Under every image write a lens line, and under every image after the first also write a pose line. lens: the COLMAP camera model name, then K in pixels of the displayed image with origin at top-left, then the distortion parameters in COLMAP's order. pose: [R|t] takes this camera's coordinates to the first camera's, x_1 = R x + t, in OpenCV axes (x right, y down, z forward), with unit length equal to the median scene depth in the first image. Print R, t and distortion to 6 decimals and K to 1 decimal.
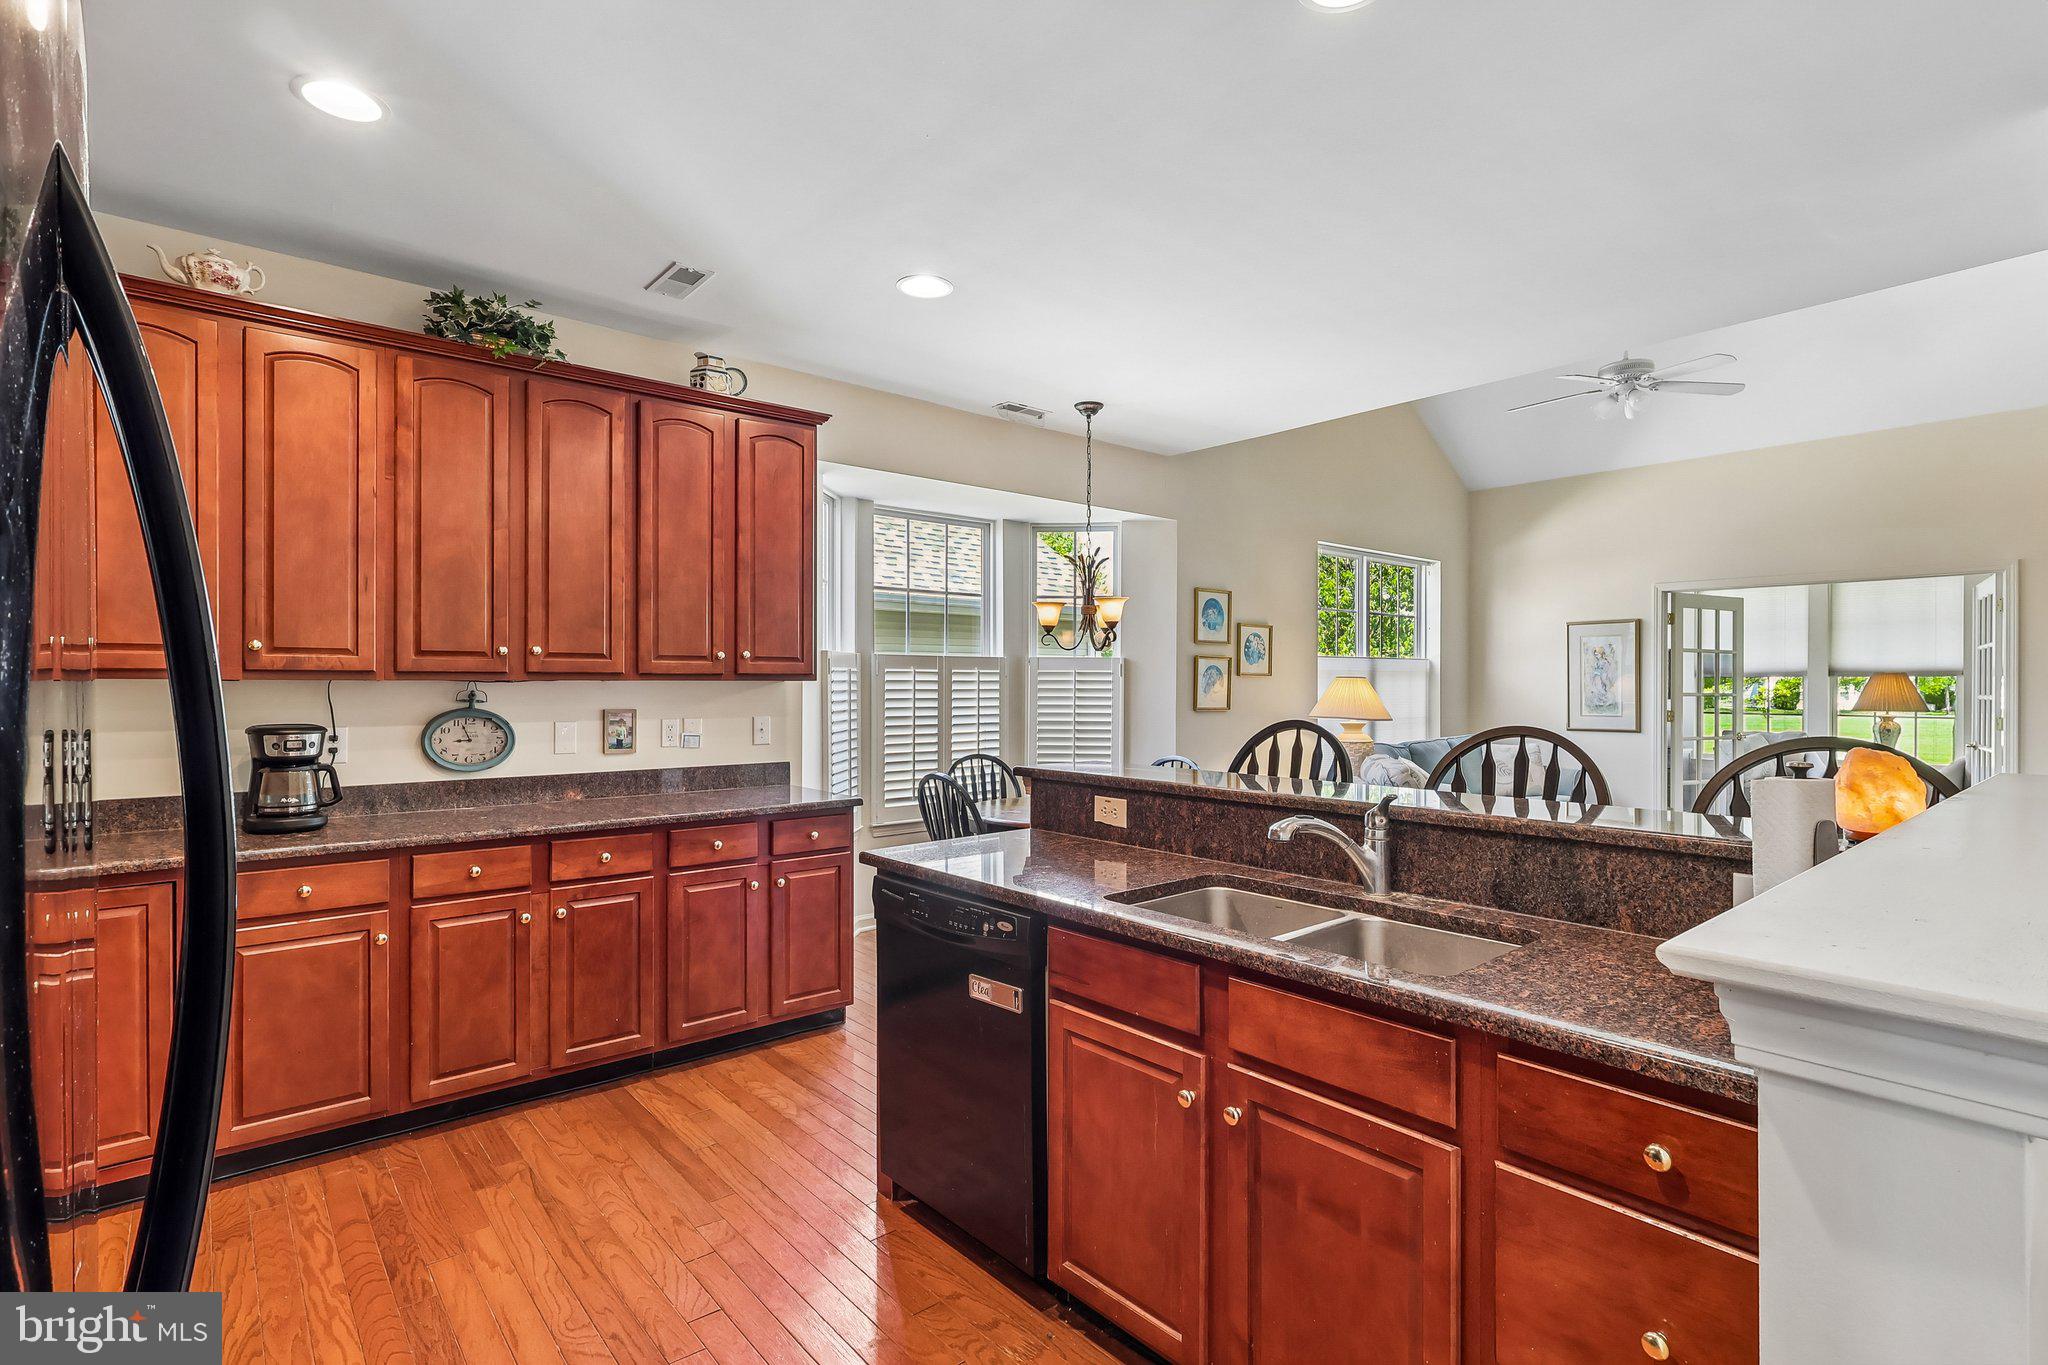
lens RADIAL K [[998.7, 0, 1020.4], [0, 998.7, 686.6], [0, 0, 1]] dist [-0.002649, -0.000794]
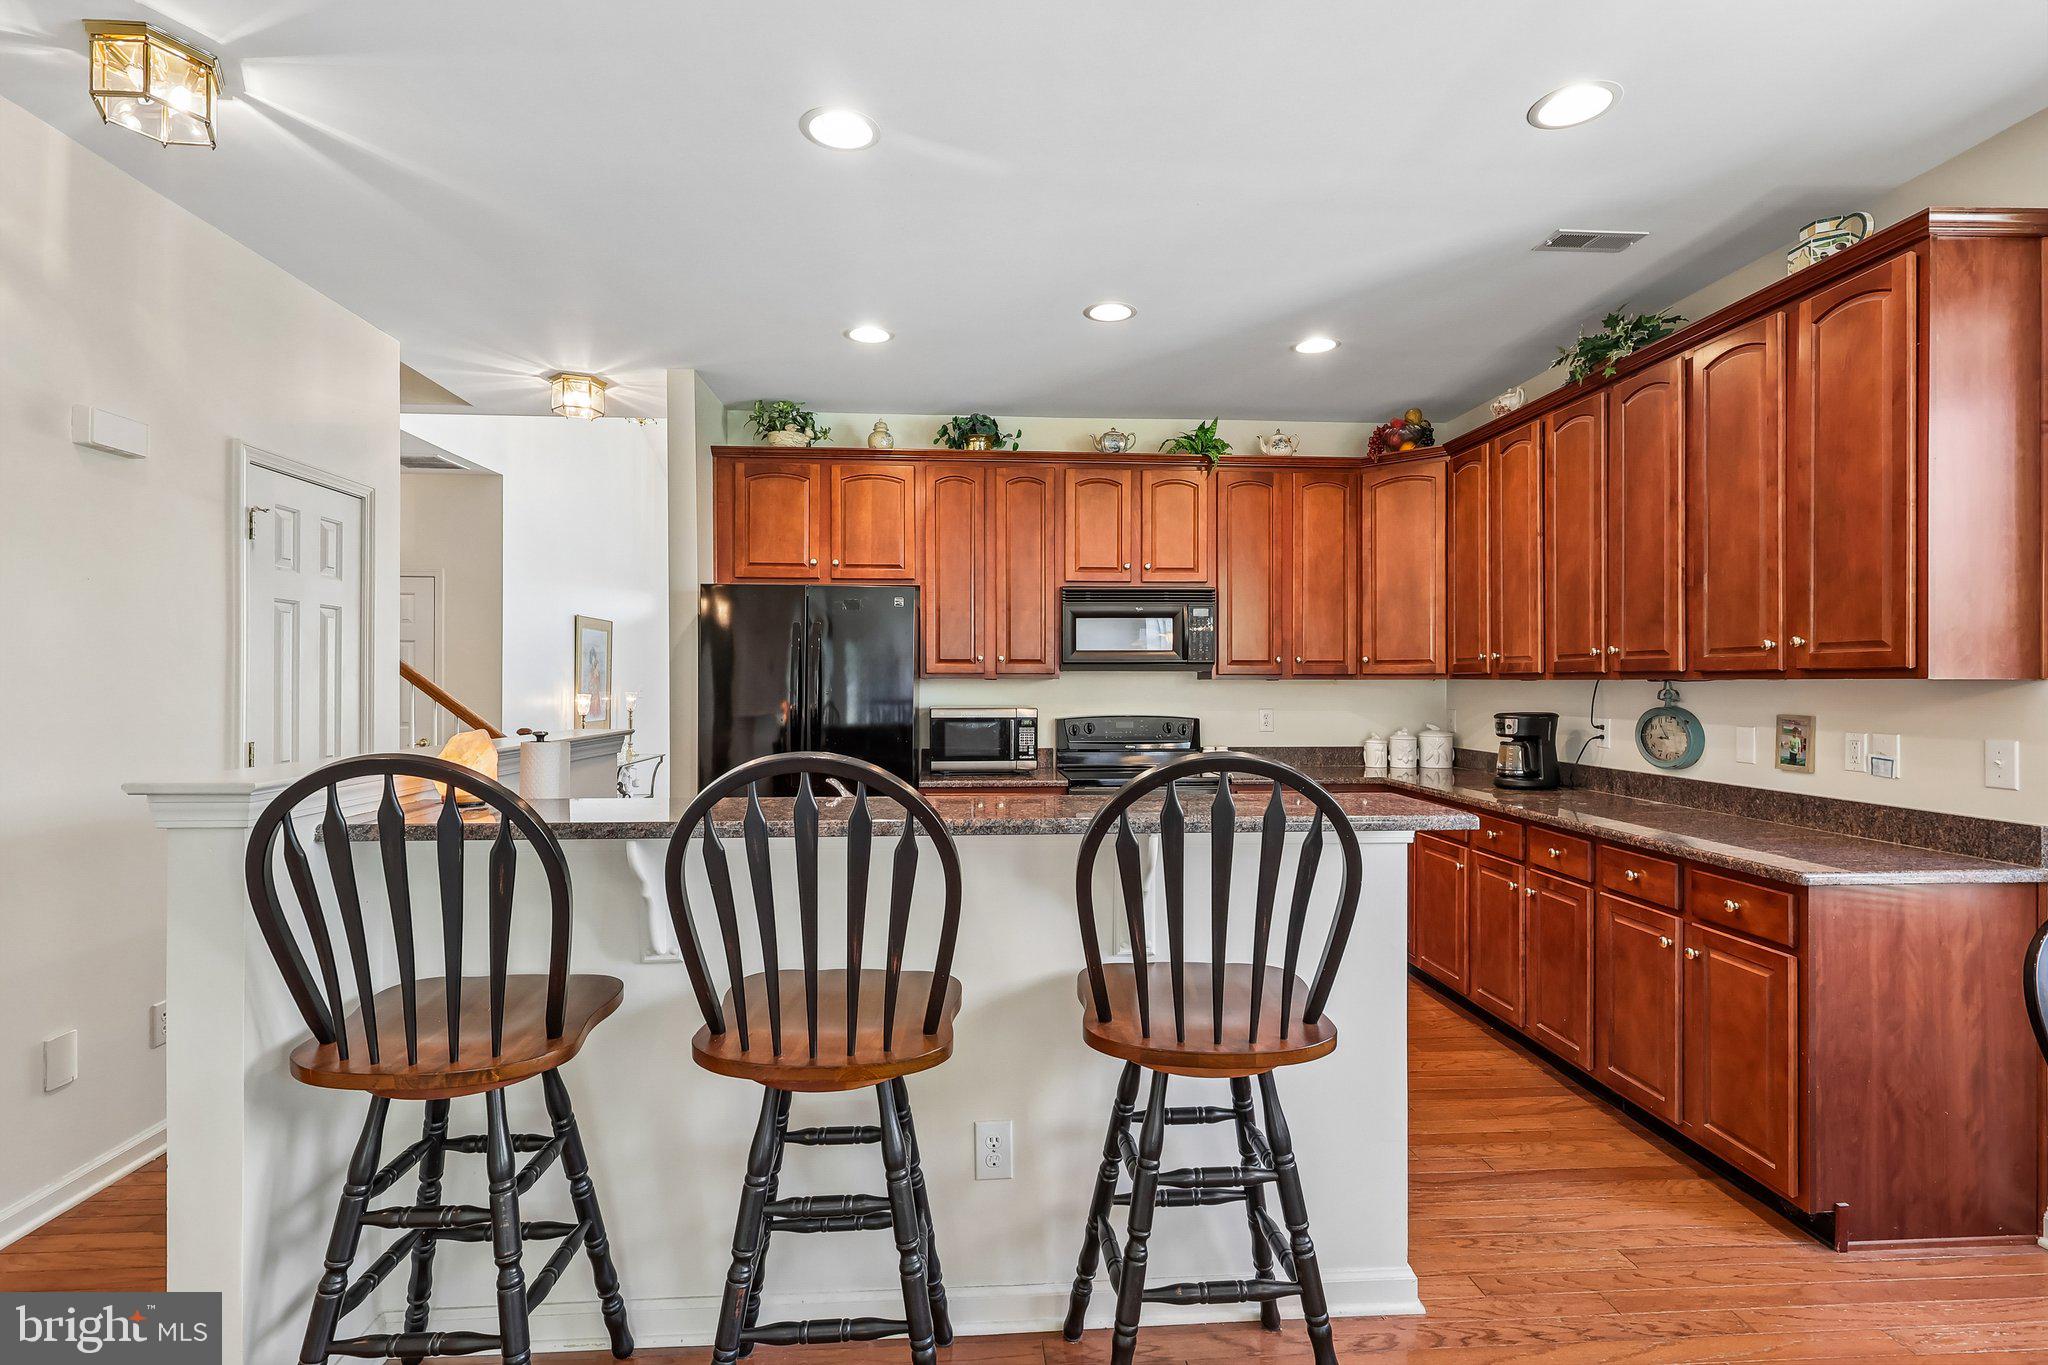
lens RADIAL K [[998.7, 0, 1021.6], [0, 998.7, 679.7], [0, 0, 1]] dist [-0.002649, -0.000794]
pose [[-0.607585, 0.001852, -0.794252, 0.662283], [0.001843, 0.999998, 0.000922, -0.008401], [0.794252, -0.000904, -0.607587, 1.082775]]
